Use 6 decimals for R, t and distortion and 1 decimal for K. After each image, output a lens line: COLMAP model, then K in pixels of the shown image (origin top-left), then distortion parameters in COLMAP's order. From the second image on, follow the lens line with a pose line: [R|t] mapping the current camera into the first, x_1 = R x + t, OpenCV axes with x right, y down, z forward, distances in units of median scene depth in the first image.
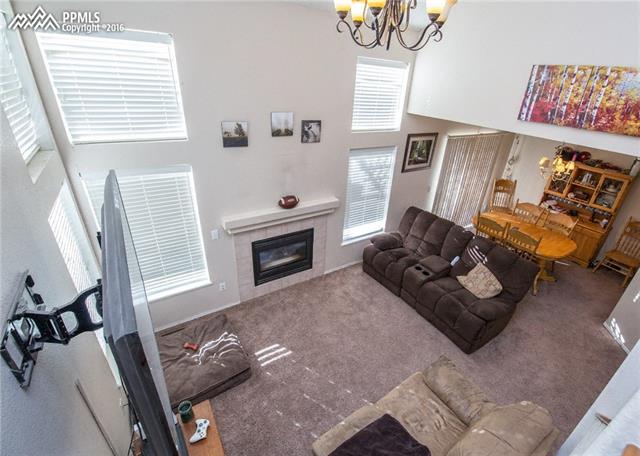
lens RADIAL K [[293.6, 0, 321.2], [0, 293.6, 230.1], [0, 0, 1]] dist [-0.024421, -0.003009]
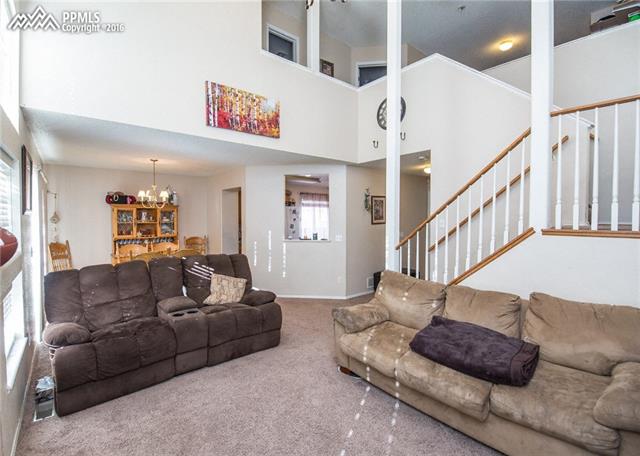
lens RADIAL K [[293.6, 0, 319.3], [0, 293.6, 221.8], [0, 0, 1]] dist [-0.024421, -0.003009]
pose [[-0.140131, -0.081417, 0.986780, -0.567063], [0.451682, 0.881616, 0.136882, -0.013400], [-0.881106, 0.464892, -0.086768, 0.969919]]
